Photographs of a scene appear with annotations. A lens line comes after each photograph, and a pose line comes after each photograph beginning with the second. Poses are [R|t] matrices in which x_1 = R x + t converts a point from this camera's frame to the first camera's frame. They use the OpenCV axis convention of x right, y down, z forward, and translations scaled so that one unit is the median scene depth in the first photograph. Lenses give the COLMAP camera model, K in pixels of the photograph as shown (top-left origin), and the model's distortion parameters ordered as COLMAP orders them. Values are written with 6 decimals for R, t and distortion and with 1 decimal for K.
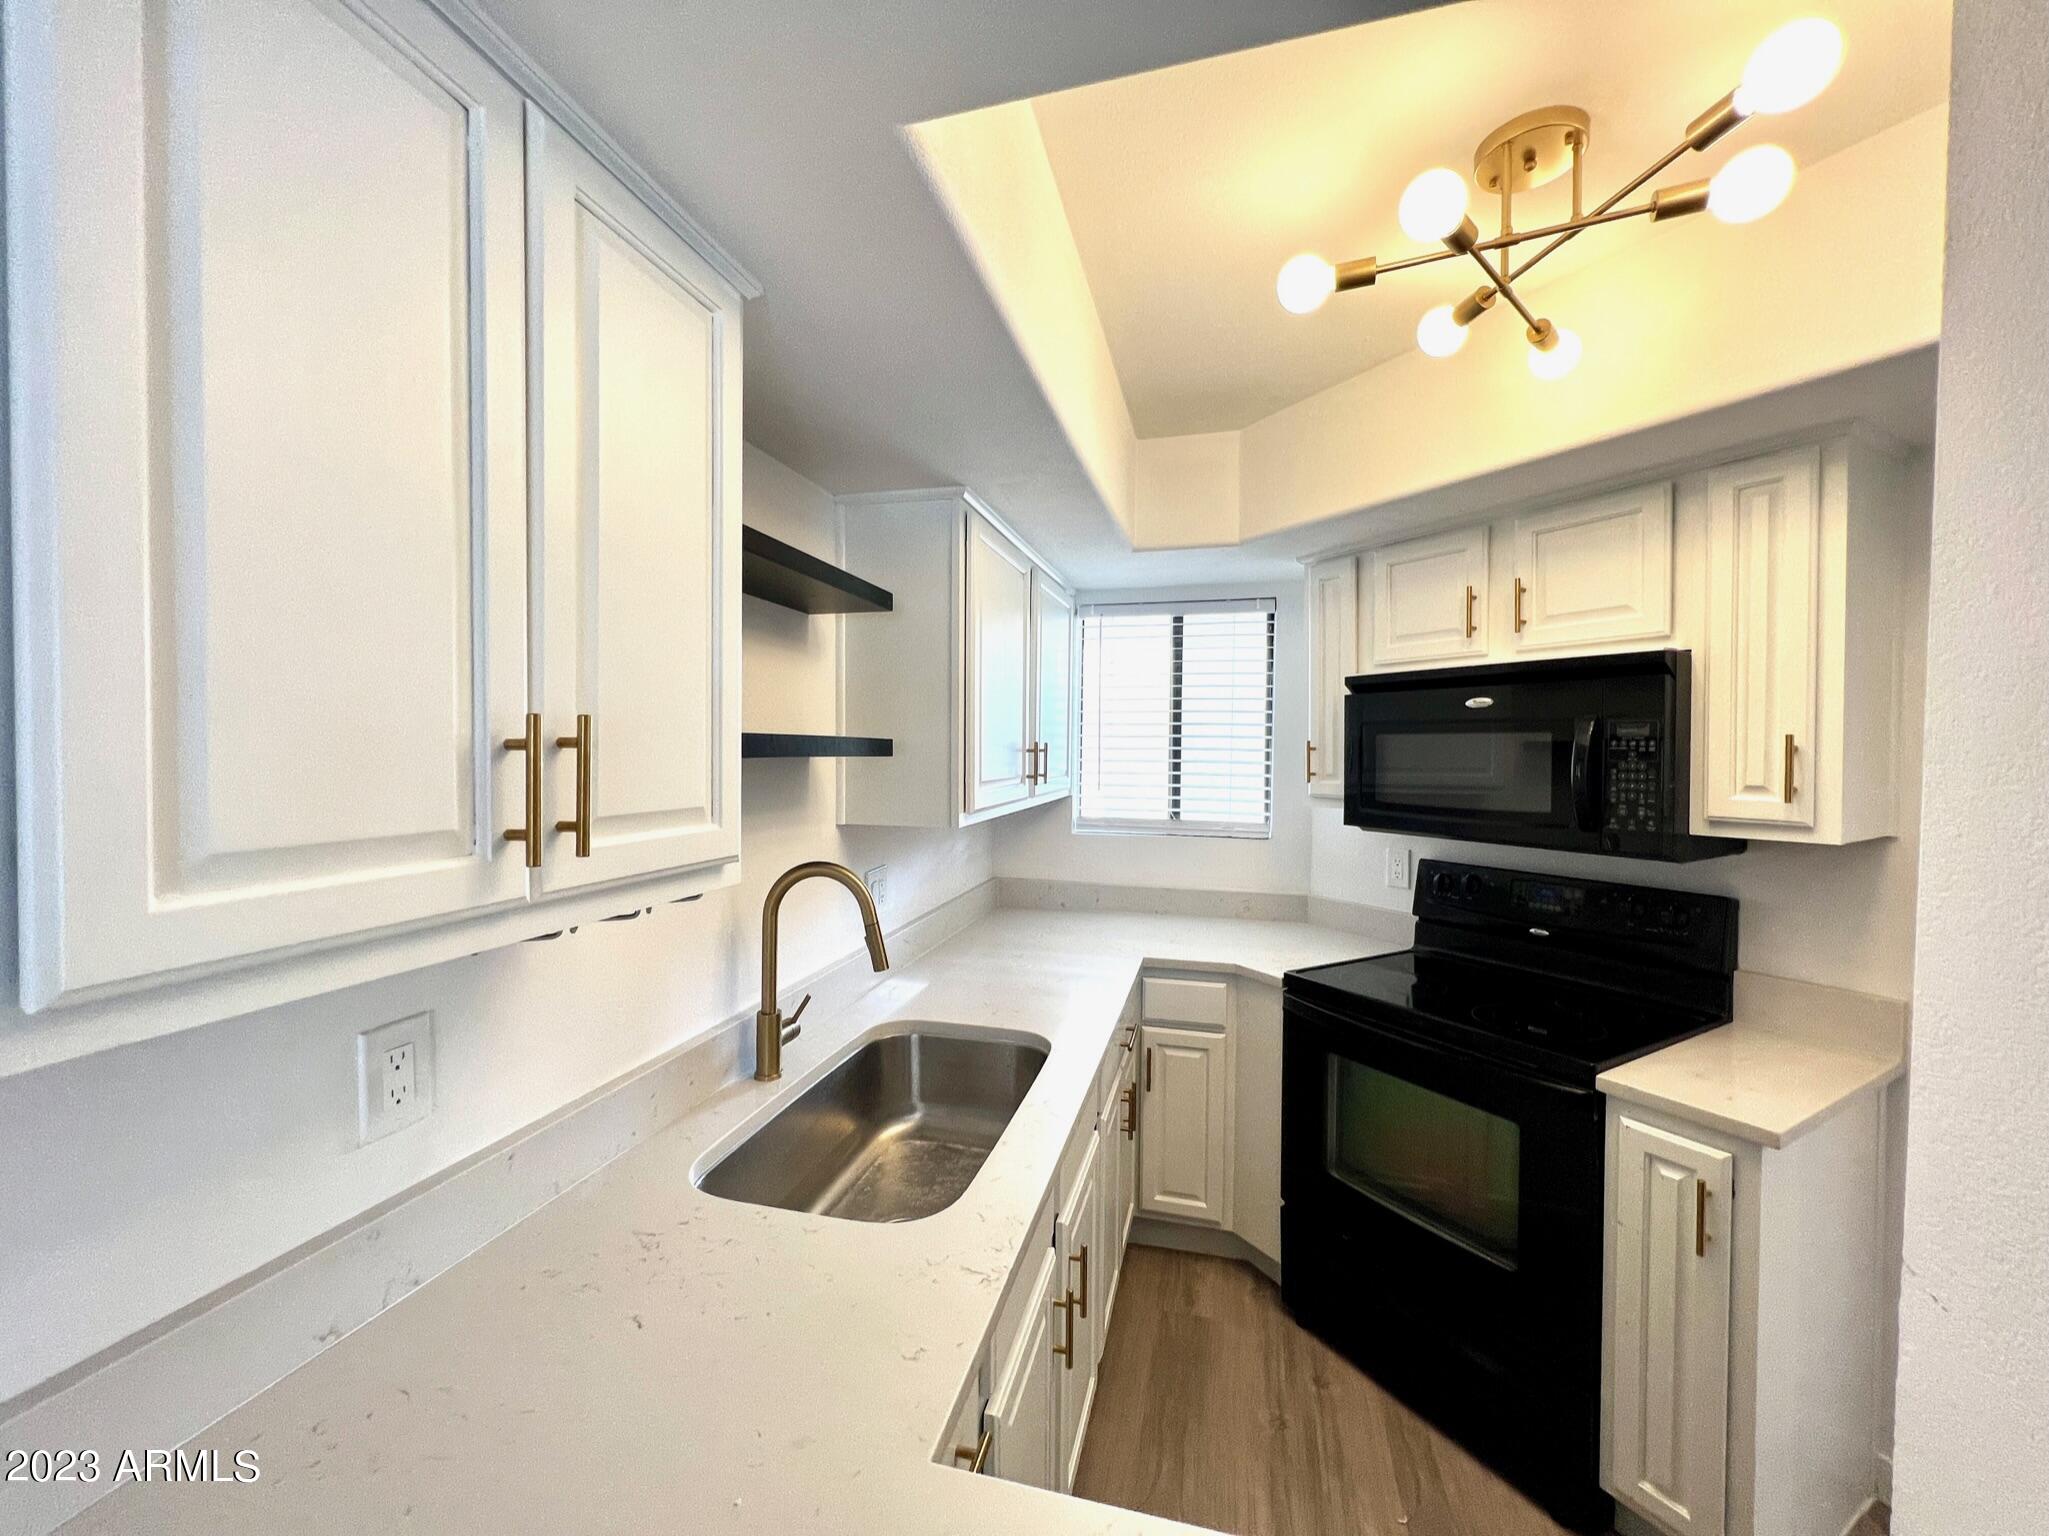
lens RADIAL K [[821.7, 0, 1018.0], [0, 821.7, 763.8], [0, 0, 1]] dist [-0.001888, 0.000776]
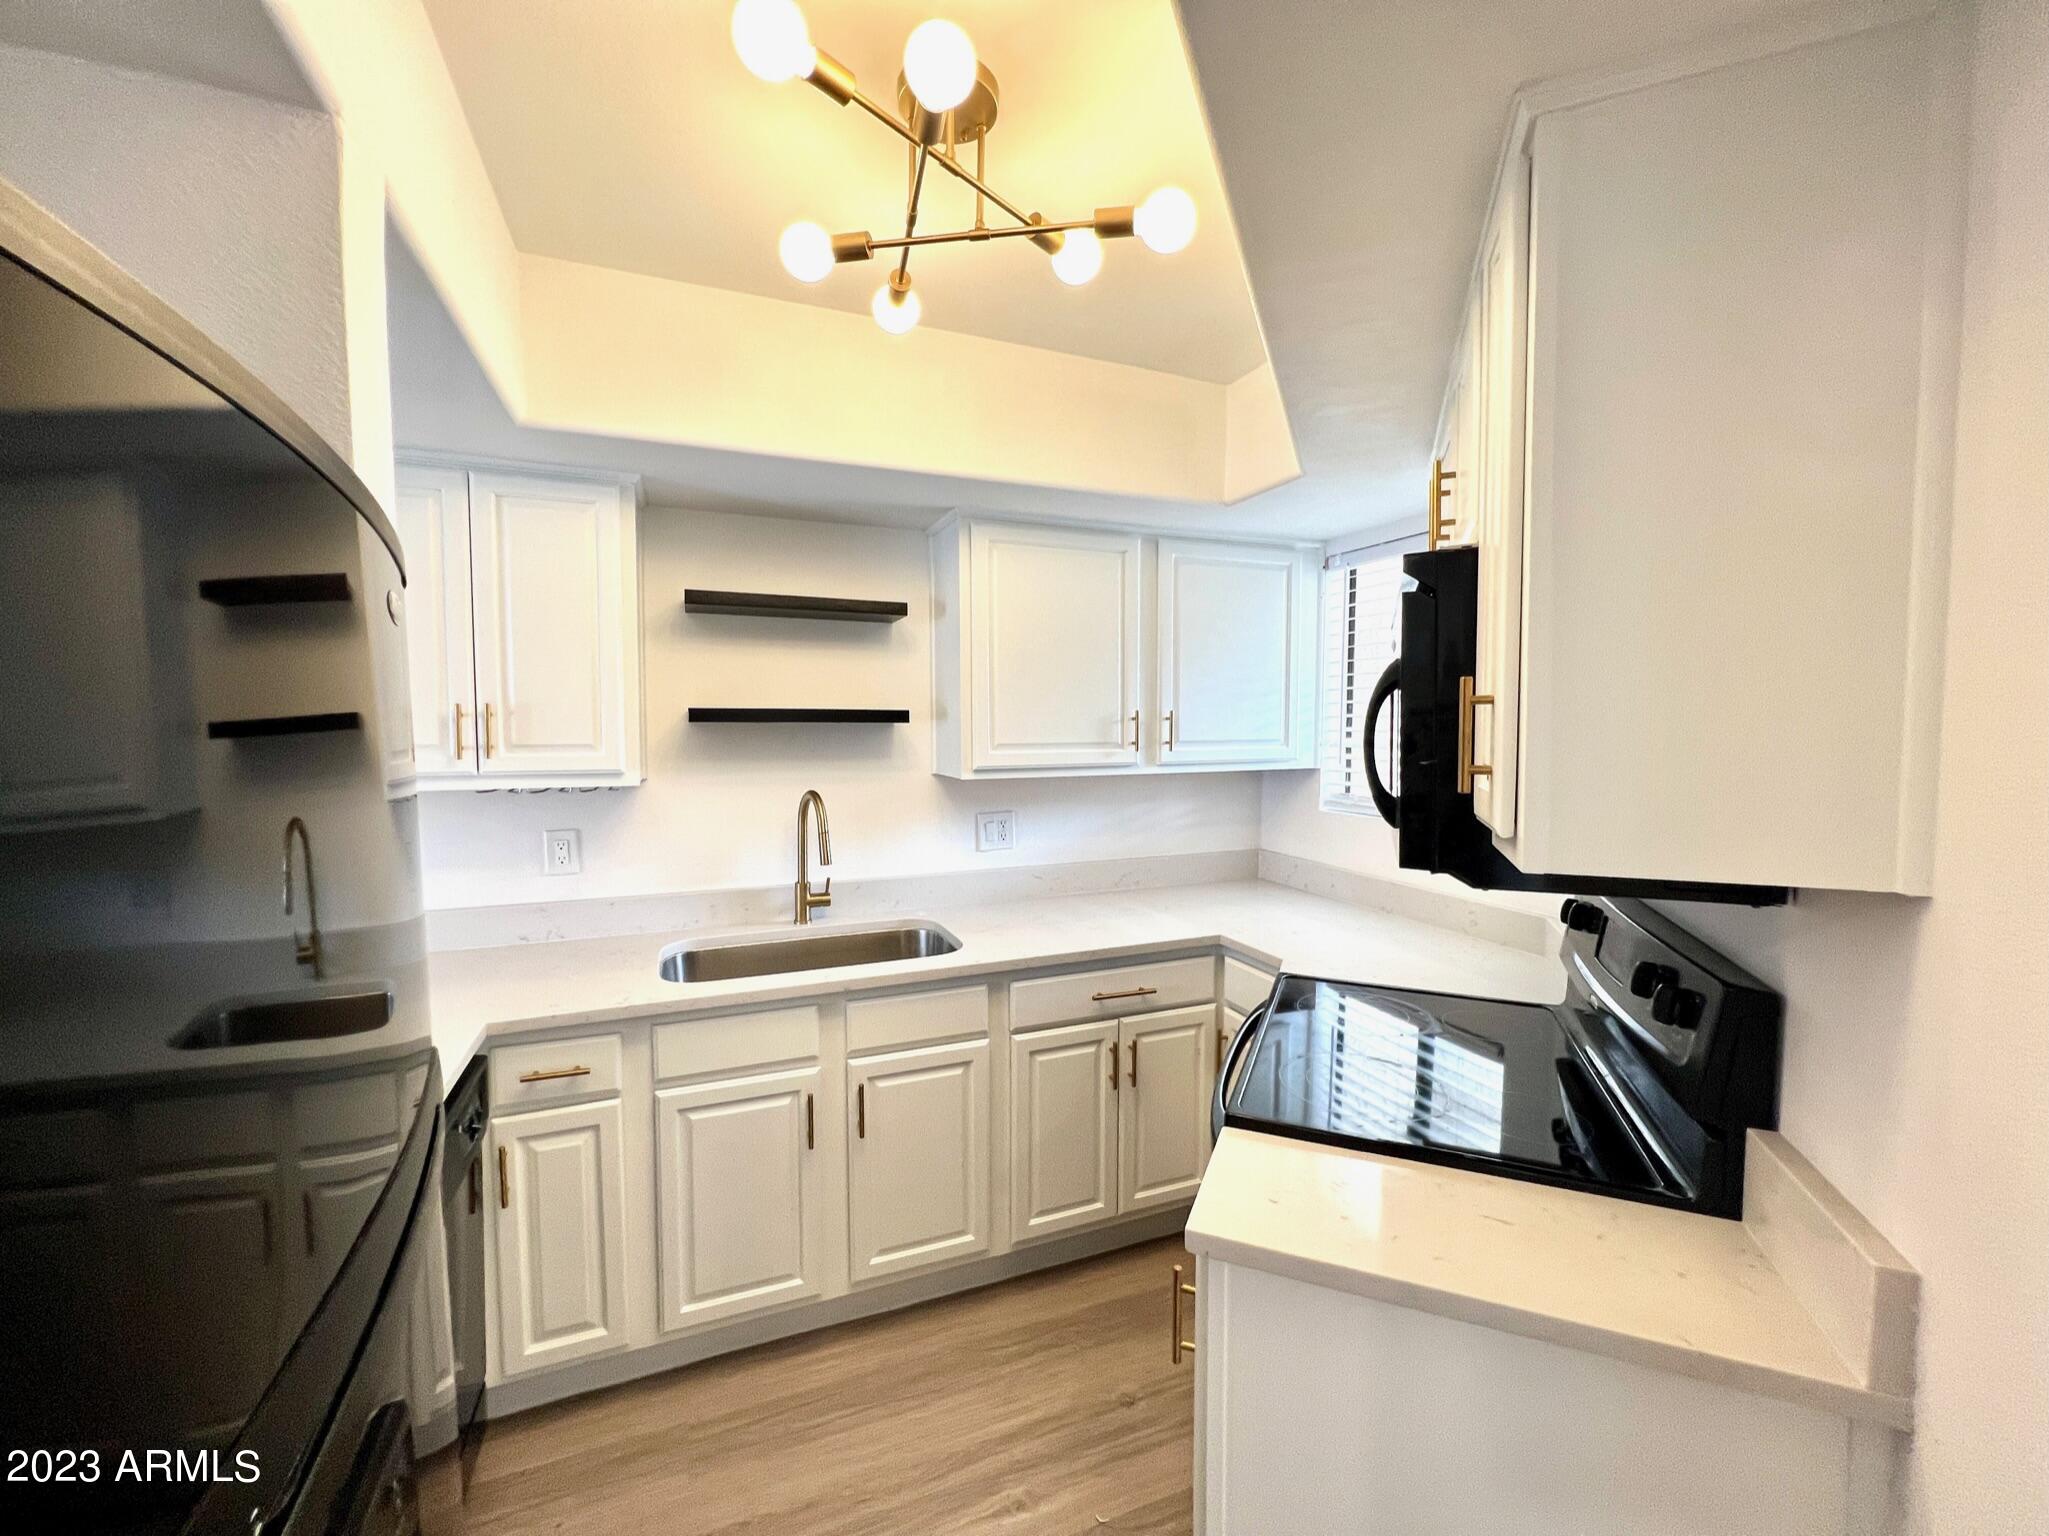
lens RADIAL K [[821.7, 0, 1018.0], [0, 821.7, 763.8], [0, 0, 1]] dist [-0.001888, 0.000776]
pose [[0.595536, 0.035180, -0.802558, 0.792159], [-0.007149, 0.999233, 0.038496, 0.005128], [0.803297, -0.017188, 0.595331, 0.255605]]
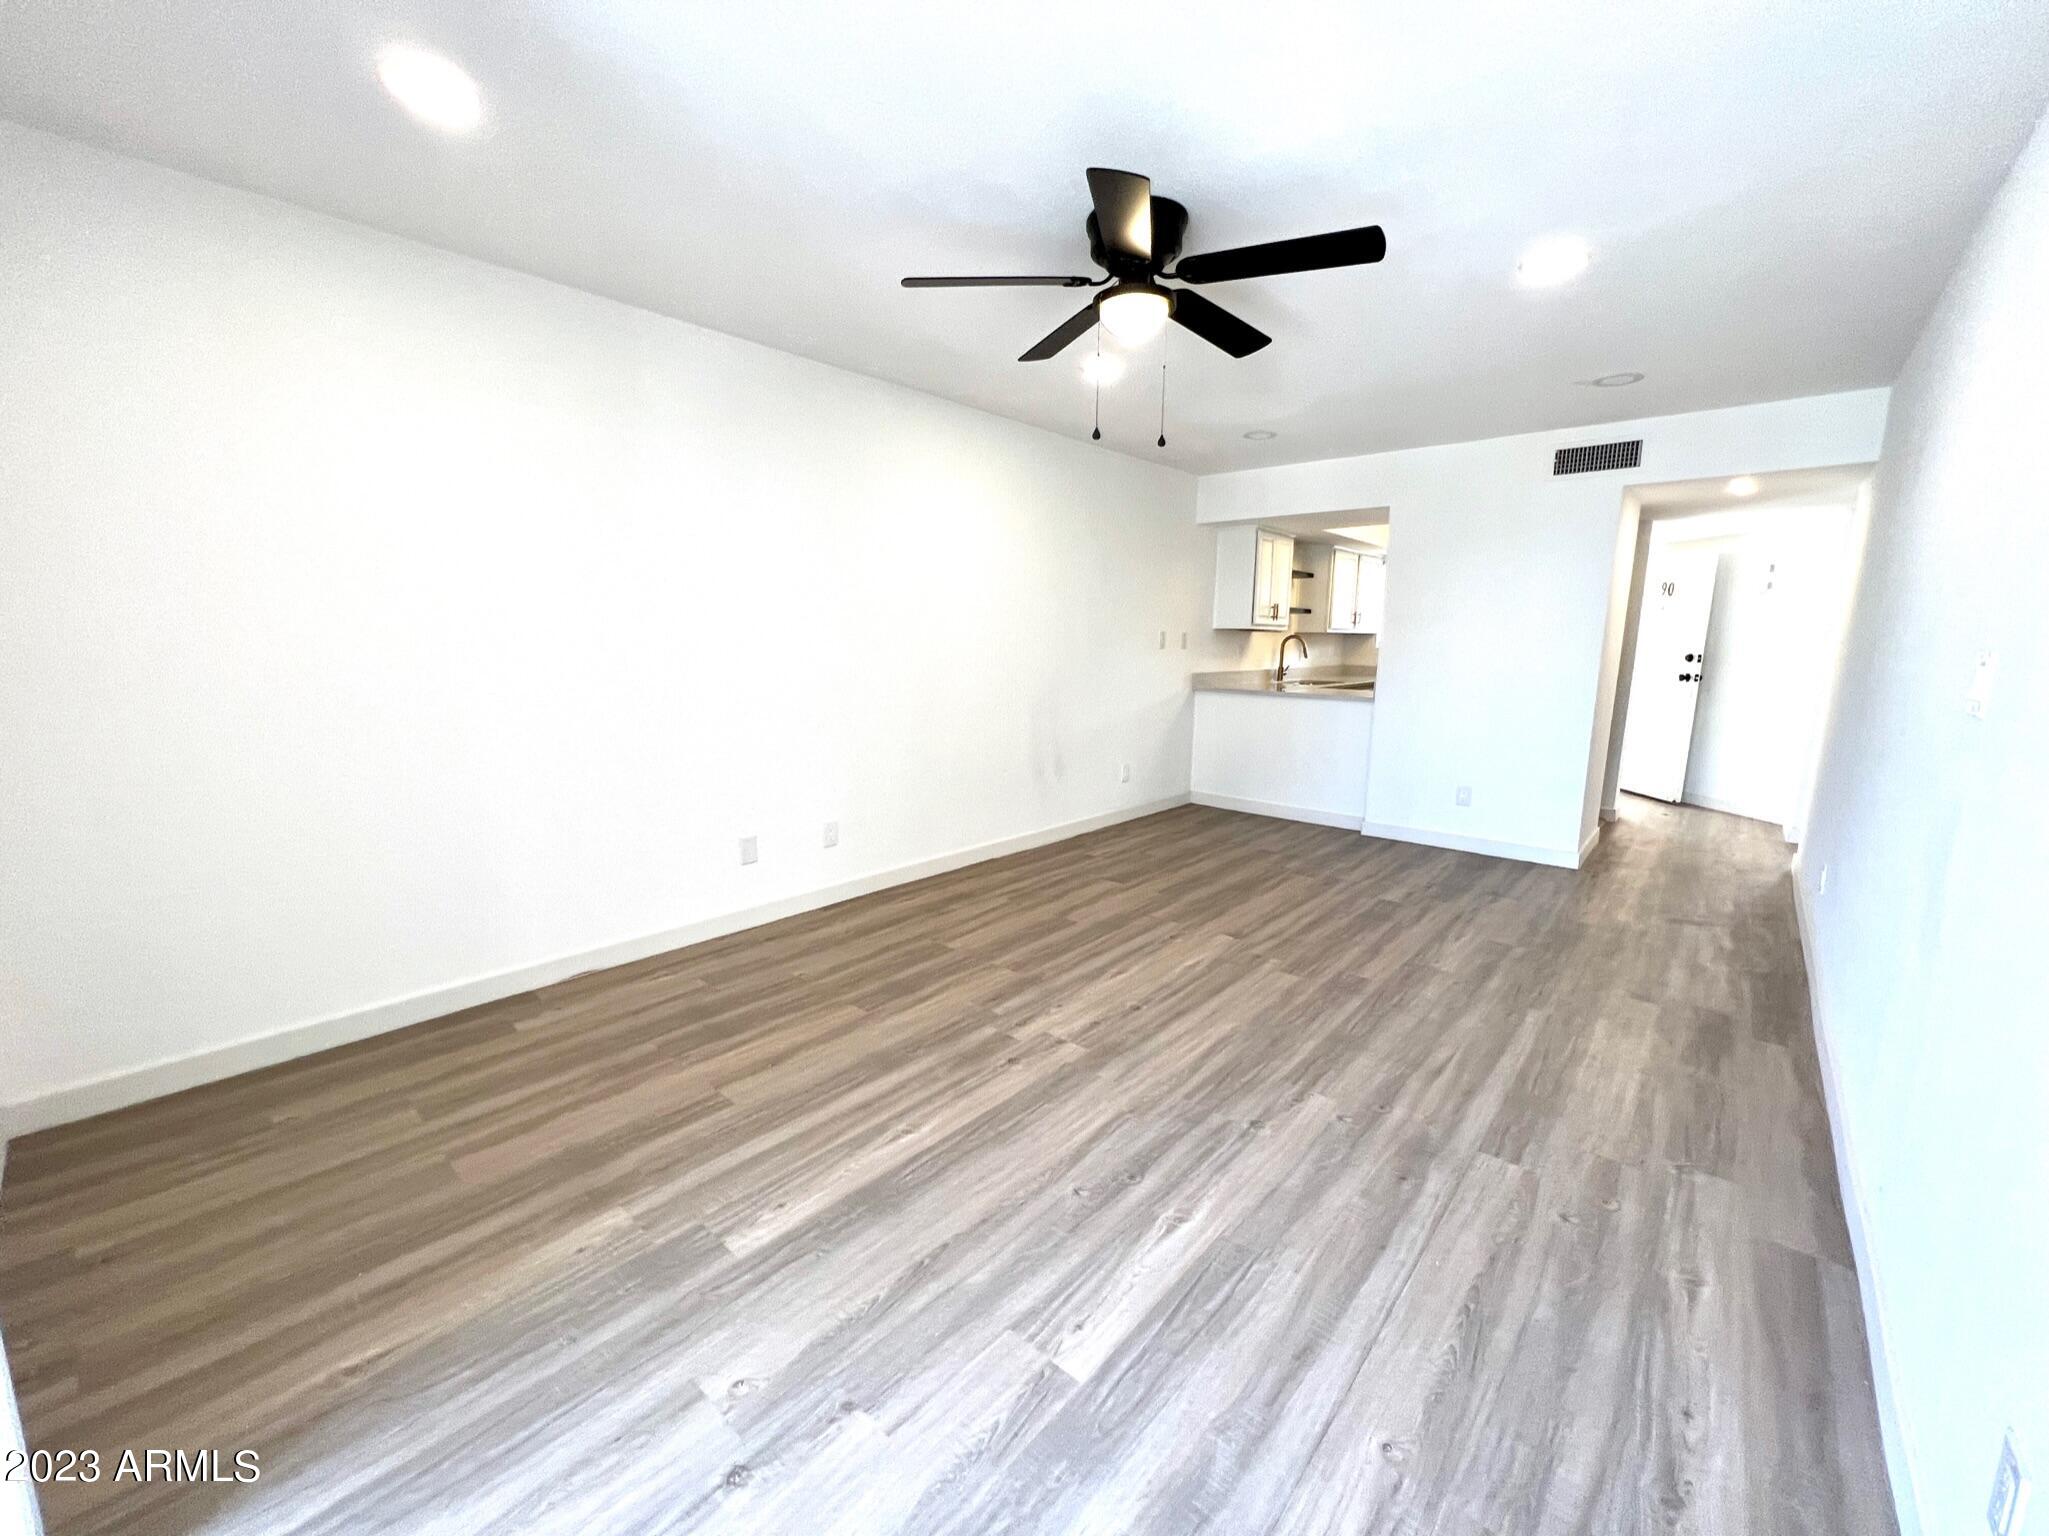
lens RADIAL K [[821.7, 0, 1018.0], [0, 821.7, 763.8], [0, 0, 1]] dist [-0.001888, 0.000776]
pose [[0.893536, 0.078443, -0.442086, 0.323951], [-0.017582, 0.989978, 0.140125, 0.146813], [0.448647, -0.117434, 0.885960, -2.664993]]
